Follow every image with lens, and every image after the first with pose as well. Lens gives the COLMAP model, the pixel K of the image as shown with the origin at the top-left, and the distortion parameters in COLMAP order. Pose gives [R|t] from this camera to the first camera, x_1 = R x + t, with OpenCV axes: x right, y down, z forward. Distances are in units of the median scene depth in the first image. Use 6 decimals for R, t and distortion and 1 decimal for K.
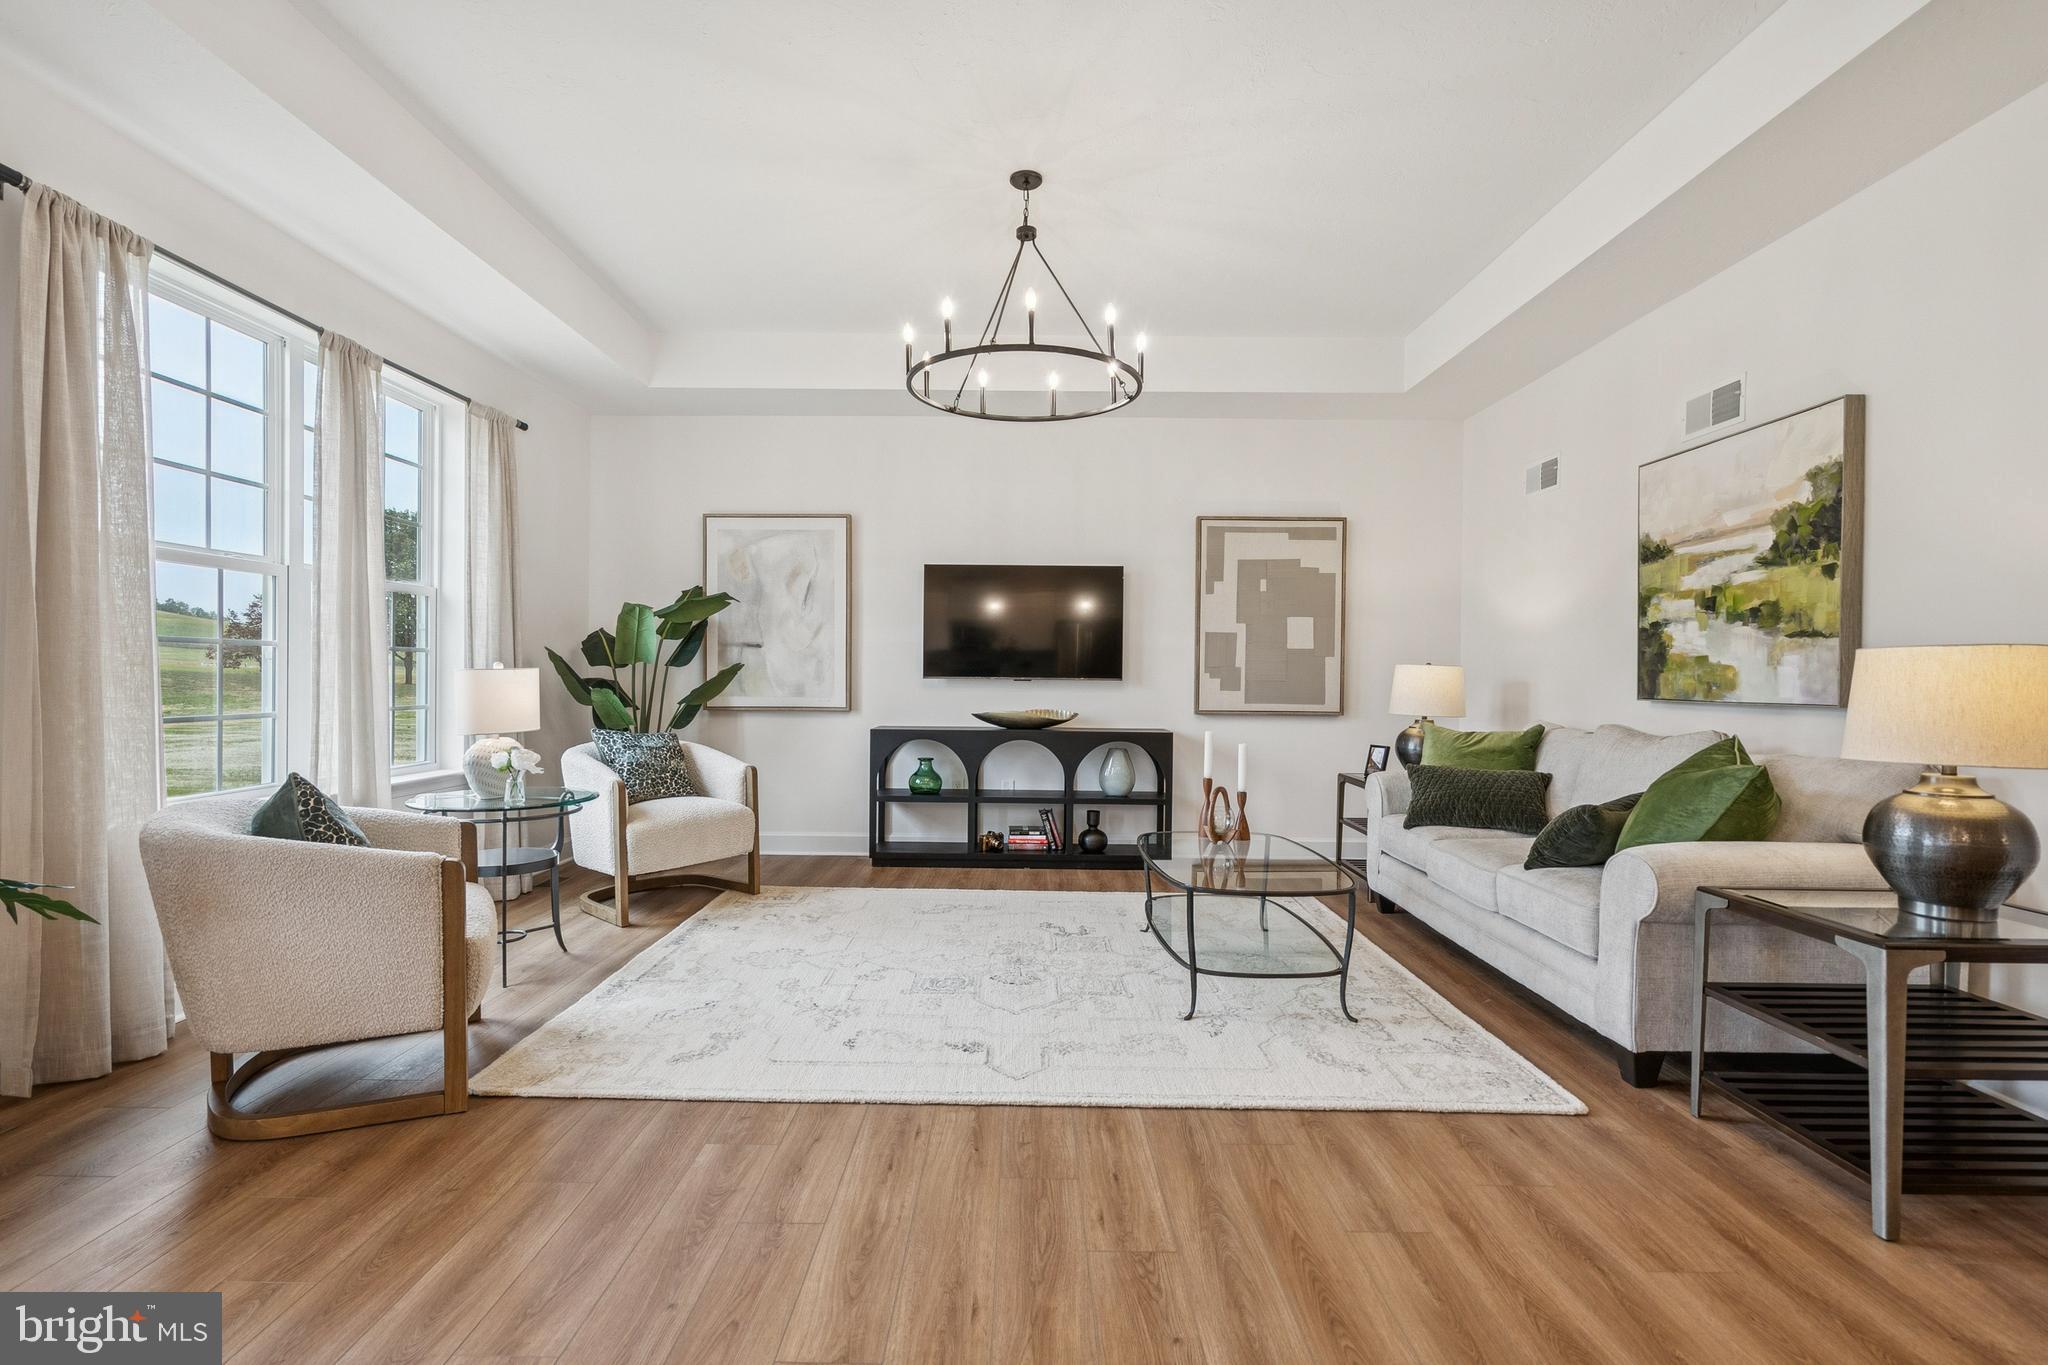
lens RADIAL K [[932.2, 0, 1015.7], [0, 932.2, 680.7], [0, 0, 1]] dist [-0.002760, 0.000614]
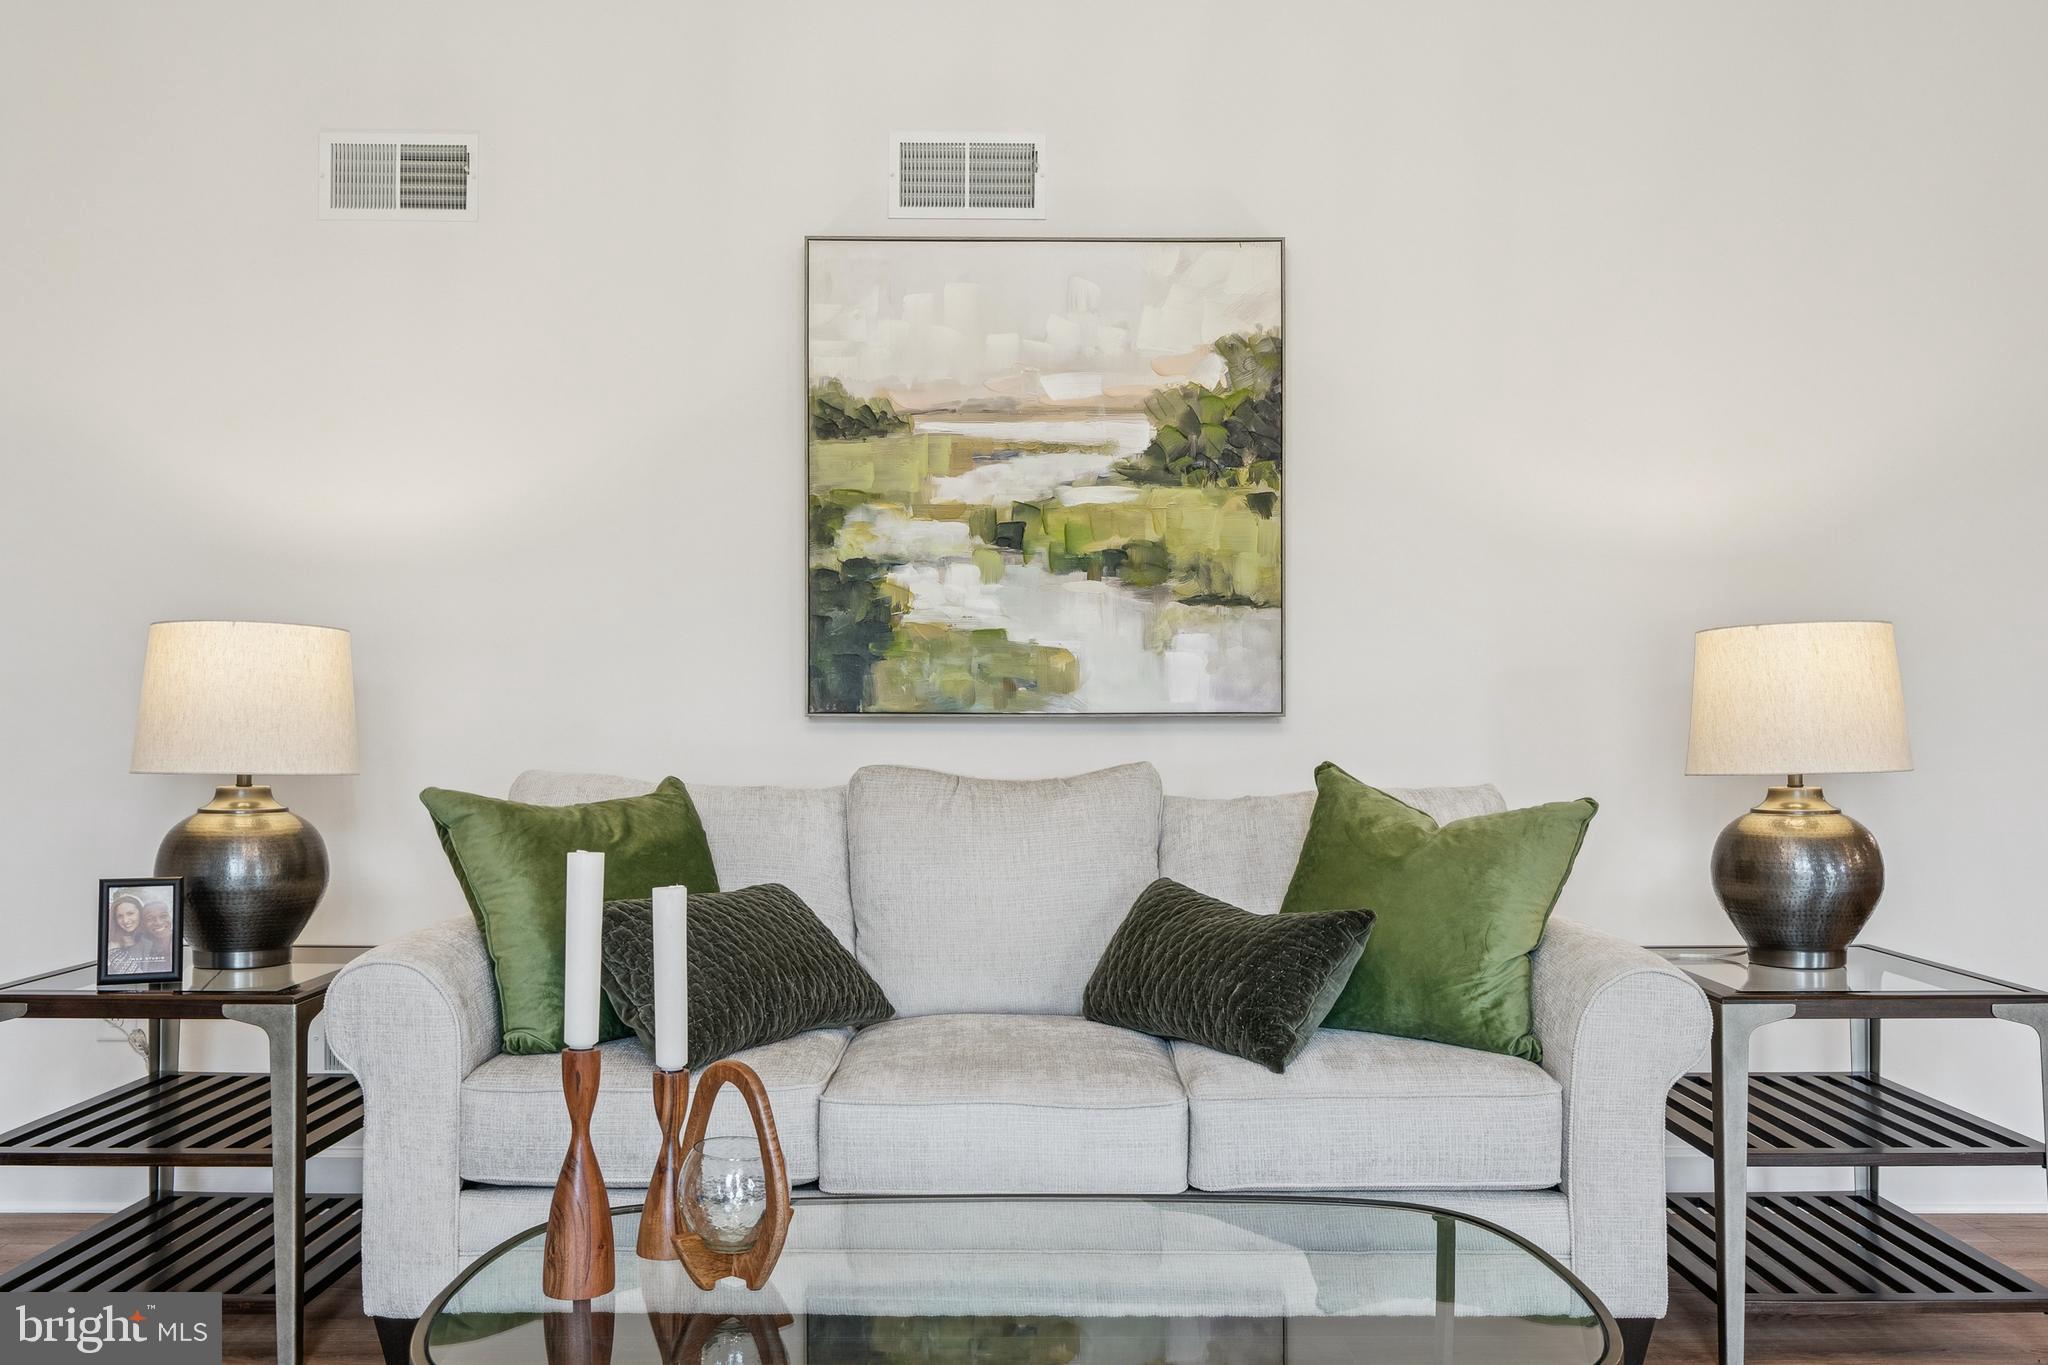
lens RADIAL K [[1748.1, 0, 1023.6], [0, 1748.1, 722.3], [0, 0, 1]] dist [0.000782, -0.002069]
pose [[-0.021540, -0.009963, 0.999718, -0.279512], [0.003731, 0.999943, 0.010046, 0.017060], [-0.999761, 0.003946, -0.021502, 1.005883]]
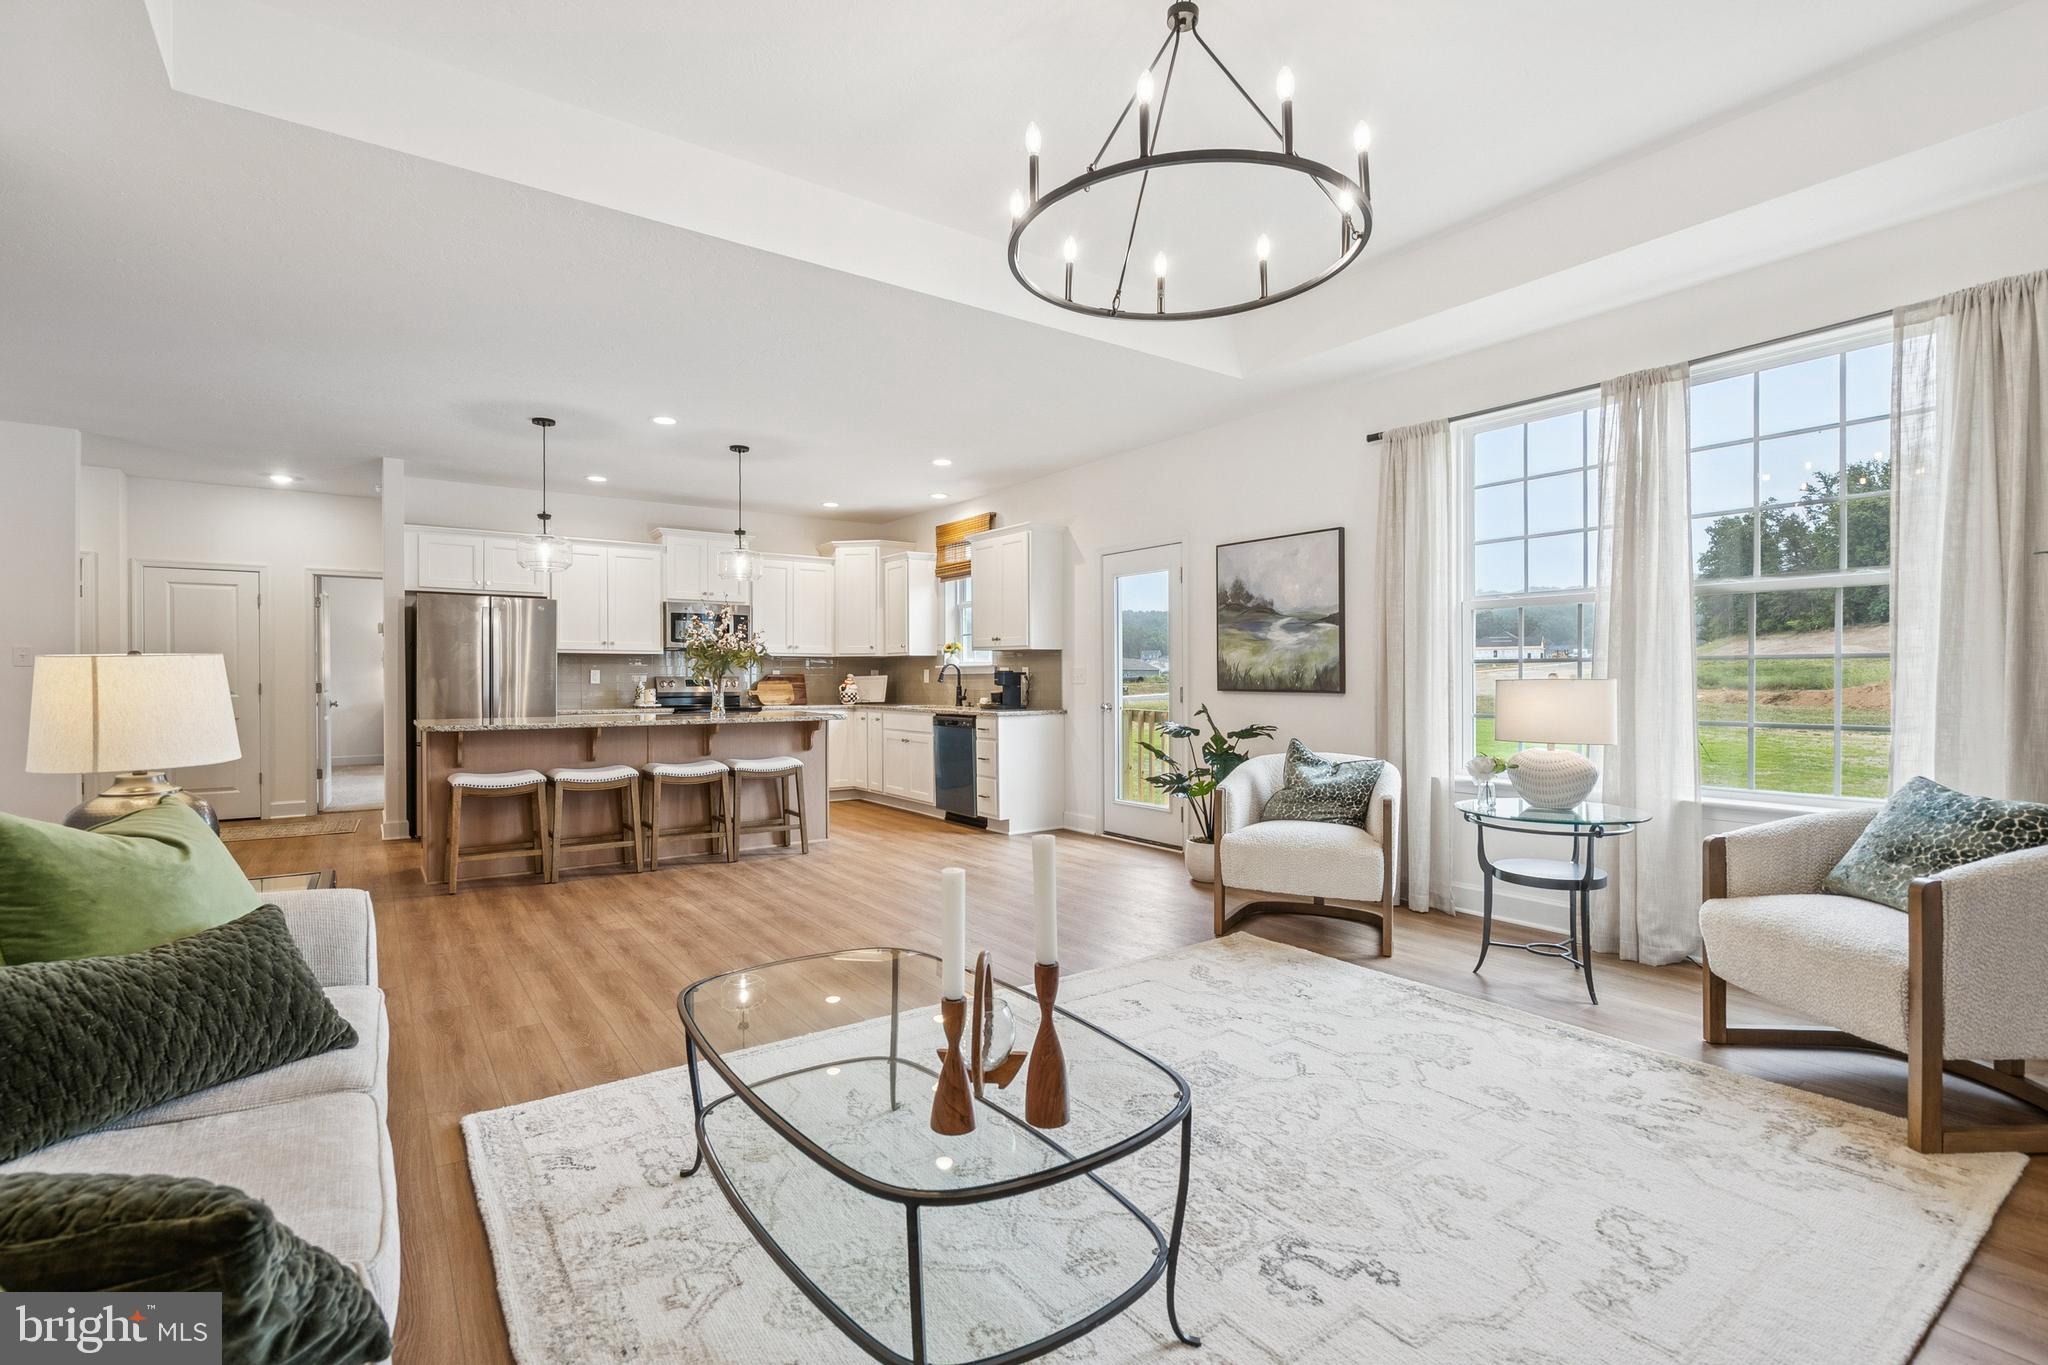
lens RADIAL K [[932.2, 0, 1015.7], [0, 932.2, 680.7], [0, 0, 1]] dist [-0.002760, 0.000614]
pose [[-0.811114, -0.004714, -0.584869, 0.485875], [-0.007978, 0.999964, 0.003004, -0.009708], [0.584833, 0.007103, -0.811122, 1.450280]]
